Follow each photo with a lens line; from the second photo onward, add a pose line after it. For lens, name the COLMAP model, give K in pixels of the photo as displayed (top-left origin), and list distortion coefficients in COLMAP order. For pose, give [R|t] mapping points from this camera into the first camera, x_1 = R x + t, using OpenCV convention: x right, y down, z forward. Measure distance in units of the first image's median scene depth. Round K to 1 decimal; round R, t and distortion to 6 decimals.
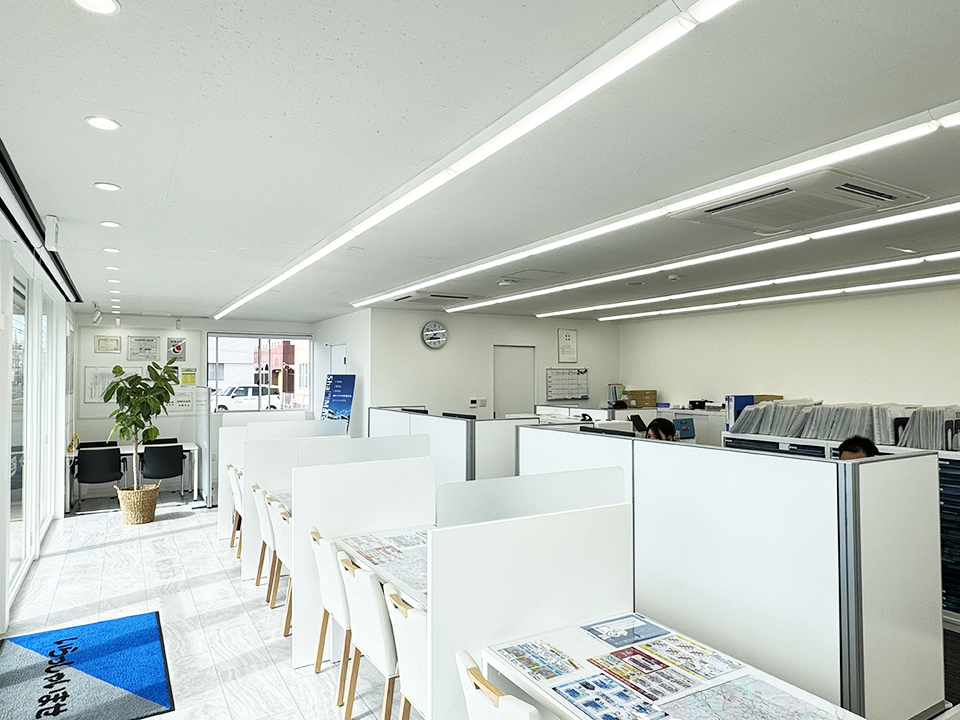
lens RADIAL K [[607.4, 0, 480.0], [0, 607.4, 360.0], [0, 0, 1]] dist [-0.000545, -0.000046]
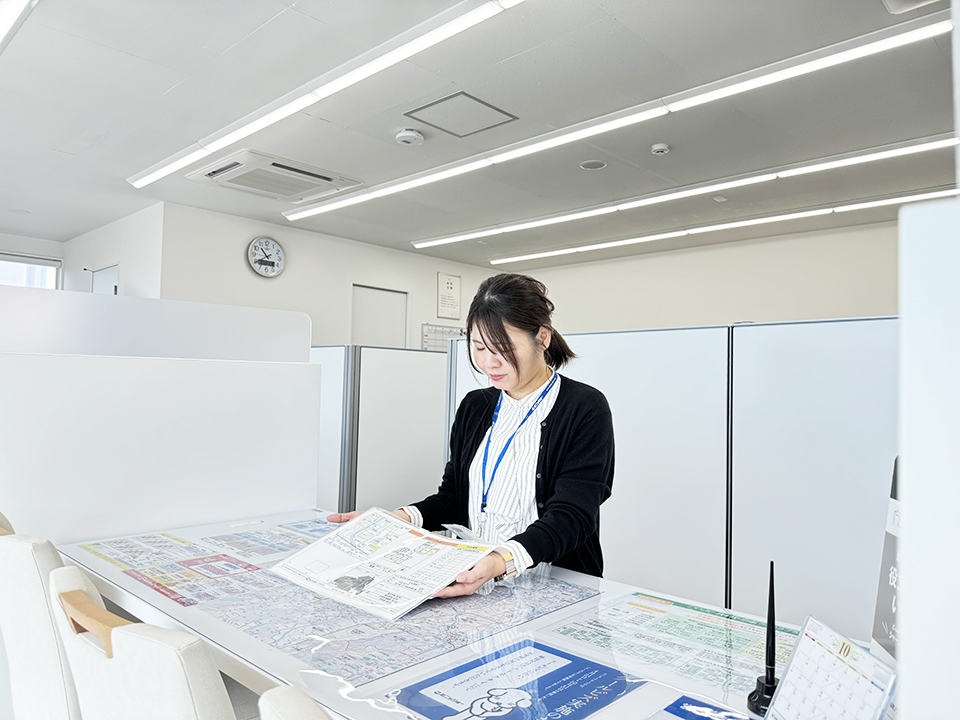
lens RADIAL K [[672.5, 0, 480.0], [0, 672.5, 360.0], [0, 0, 1]] dist [0.002523, -0.000395]
pose [[0.961737, 0.035175, 0.271707, -0.050252], [-0.031754, 0.999351, -0.016978, 0.084328], [-0.272128, 0.007701, 0.962230, 0.248470]]
